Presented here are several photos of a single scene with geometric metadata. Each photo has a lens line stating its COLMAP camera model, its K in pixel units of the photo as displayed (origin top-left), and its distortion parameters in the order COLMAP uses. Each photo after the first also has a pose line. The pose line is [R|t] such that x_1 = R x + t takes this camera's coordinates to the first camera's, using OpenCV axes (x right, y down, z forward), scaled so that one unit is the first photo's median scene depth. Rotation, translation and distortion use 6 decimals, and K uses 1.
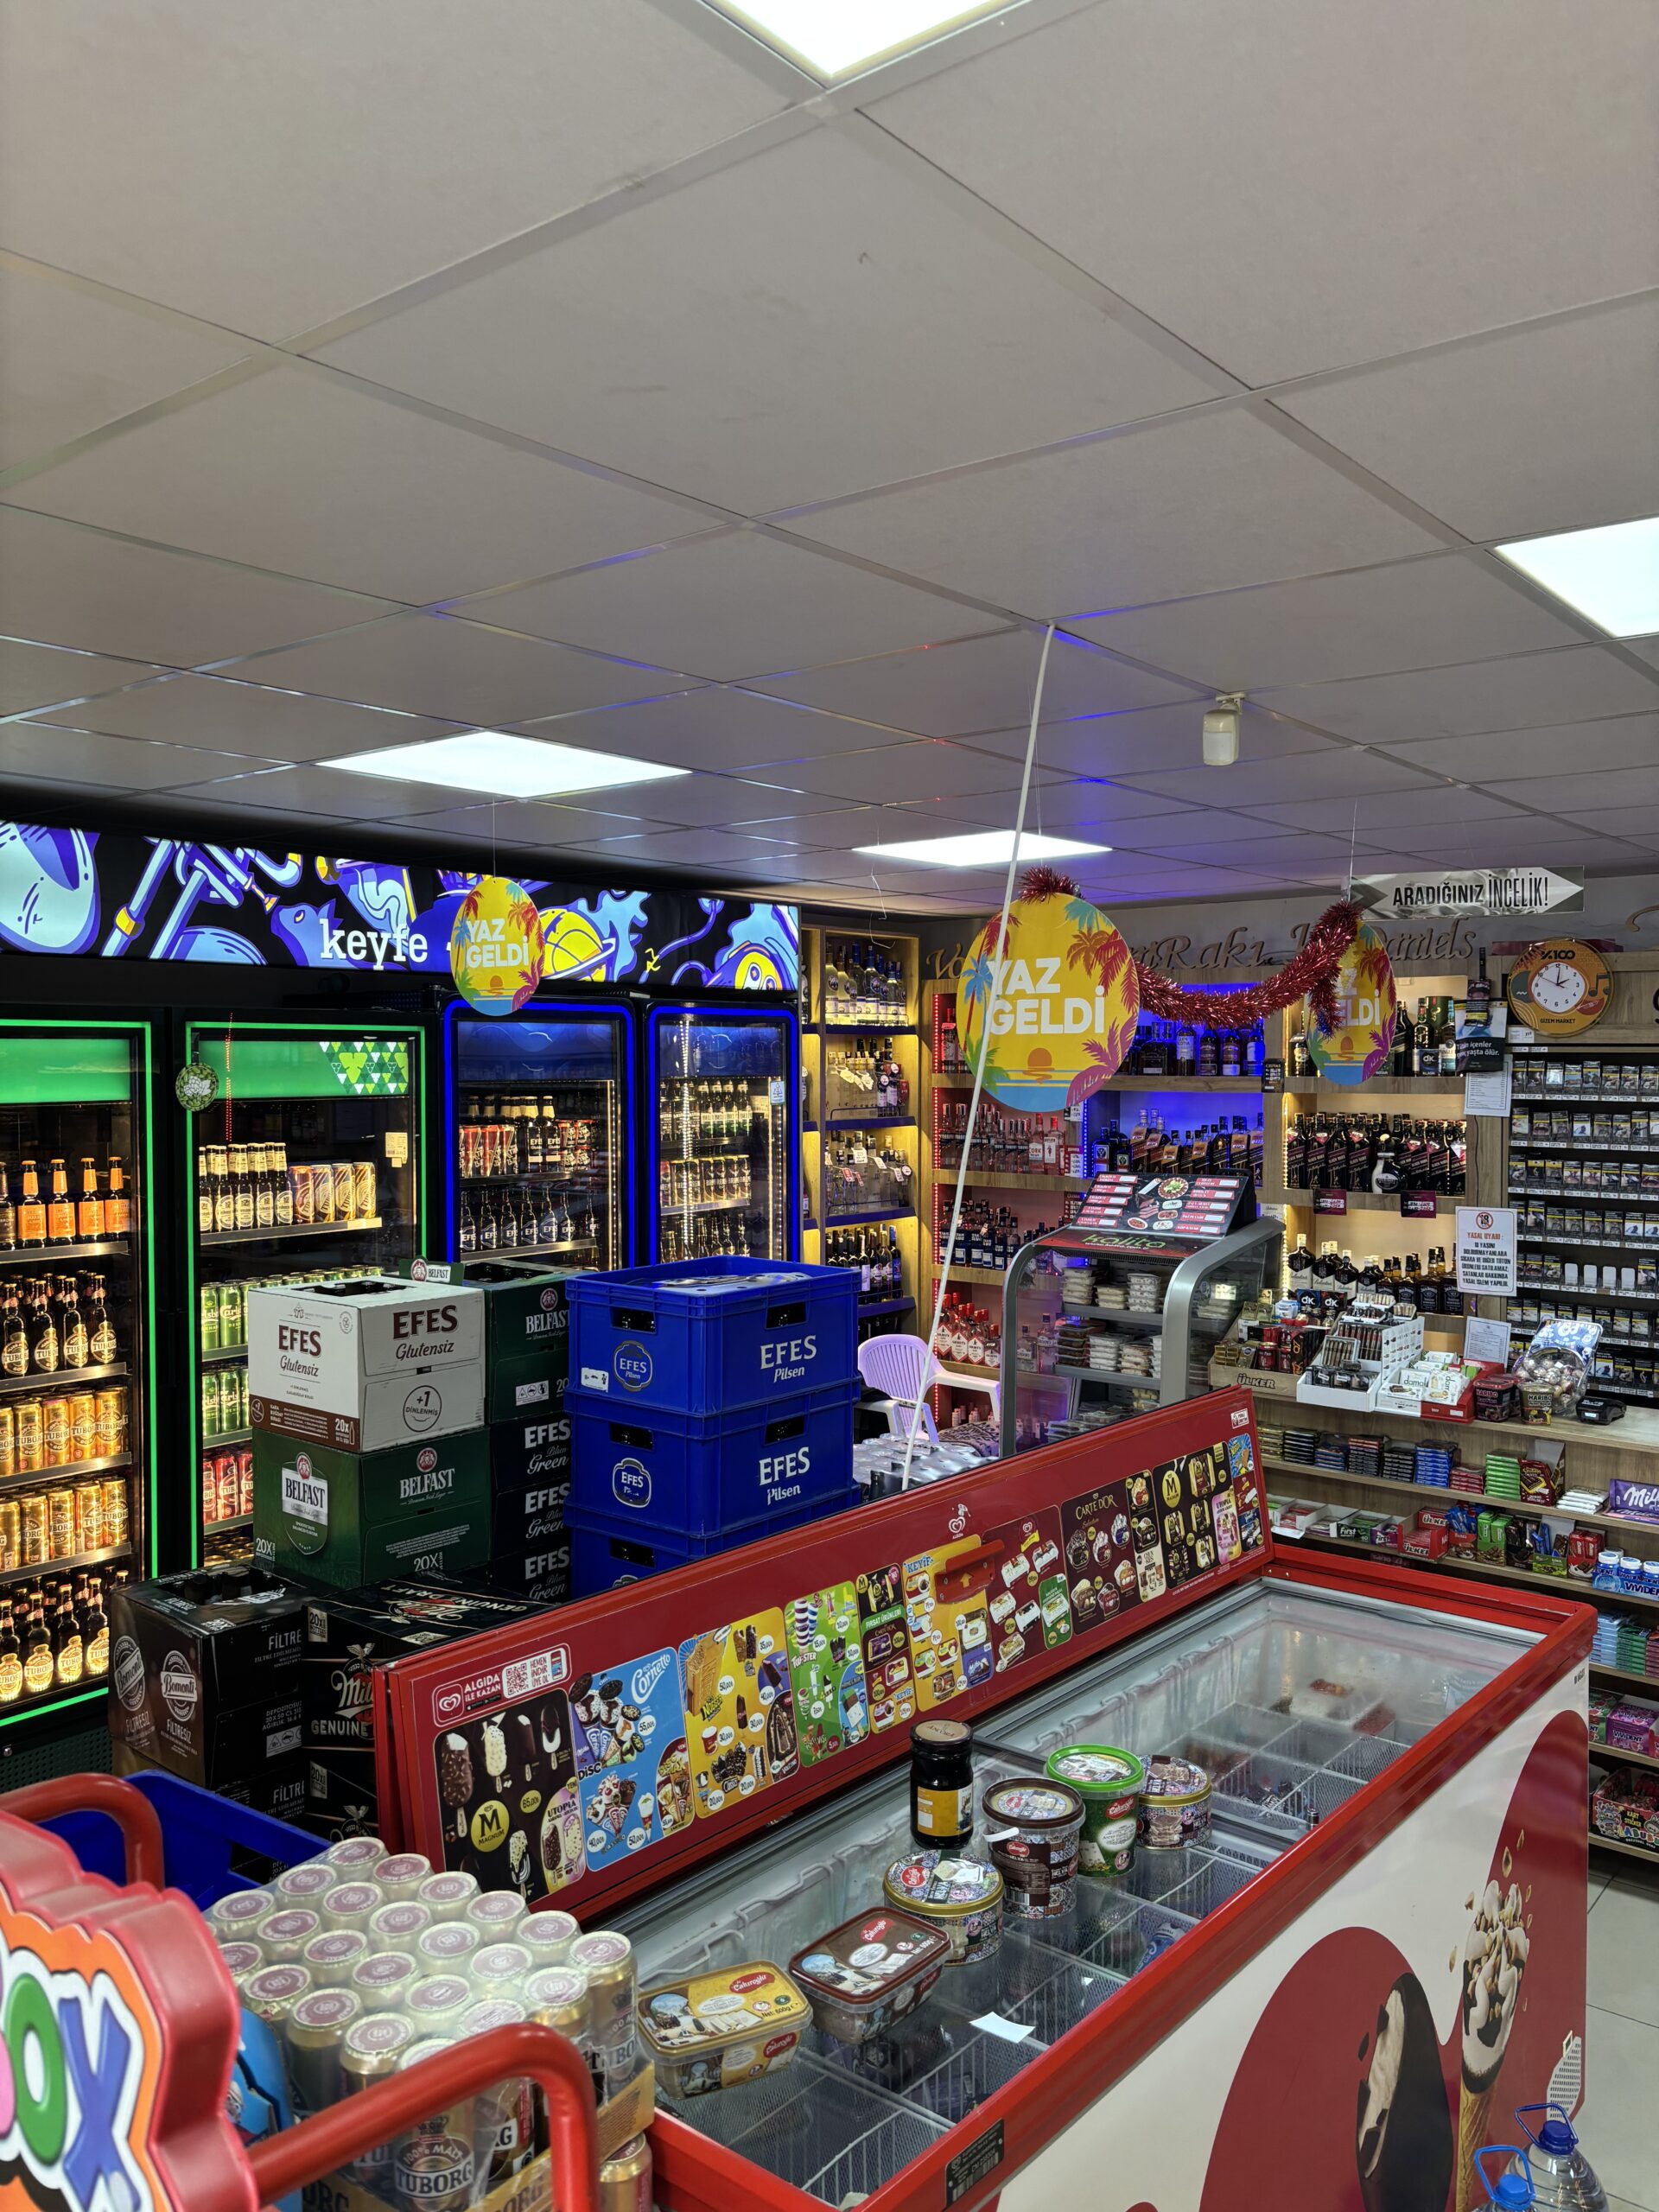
lens RADIAL K [[1693.0, 0, 824.8], [0, 1693.0, 1112.9], [0, 0, 1]] dist [0.033850, -0.034372]
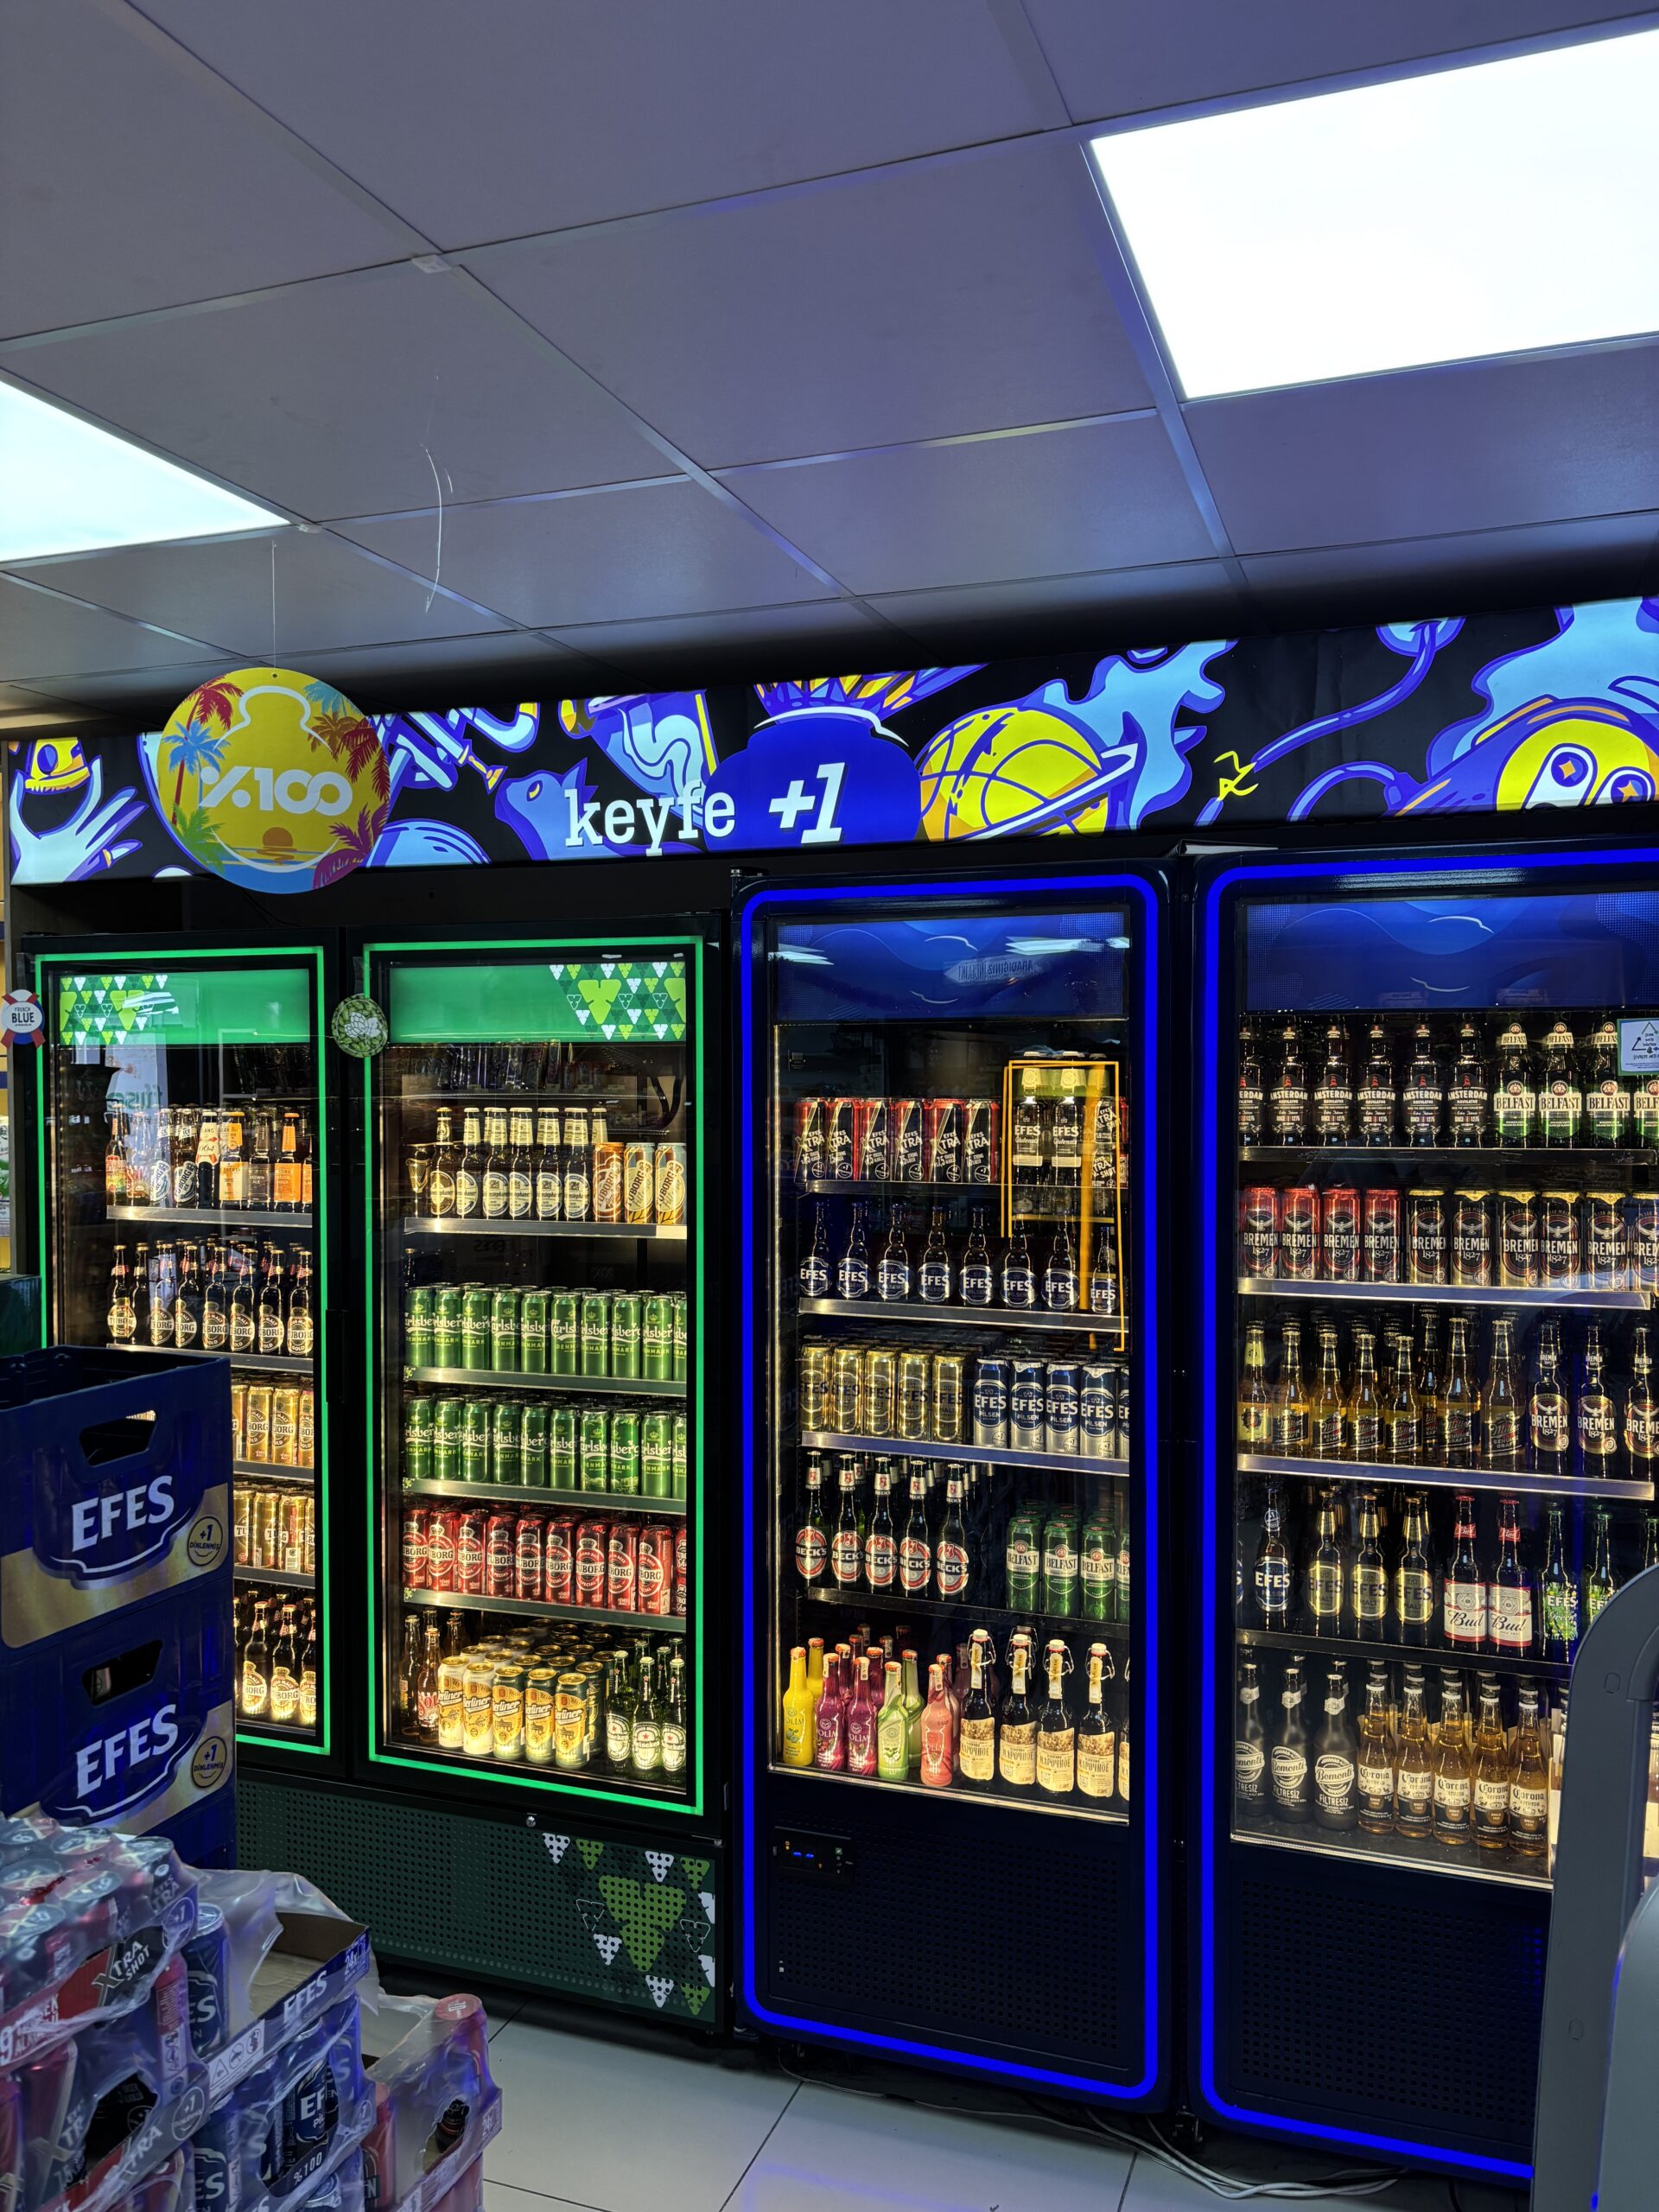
lens RADIAL K [[1656.5, 0, 800.9], [0, 1656.5, 1124.9], [0, 0, 1]] dist [0.155055, -0.424777]
pose [[0.312654, 0.028988, -0.949425, 0.328671], [-0.031931, 0.999290, 0.019996, 0.006227], [0.949330, 0.024064, 0.313357, 0.732405]]
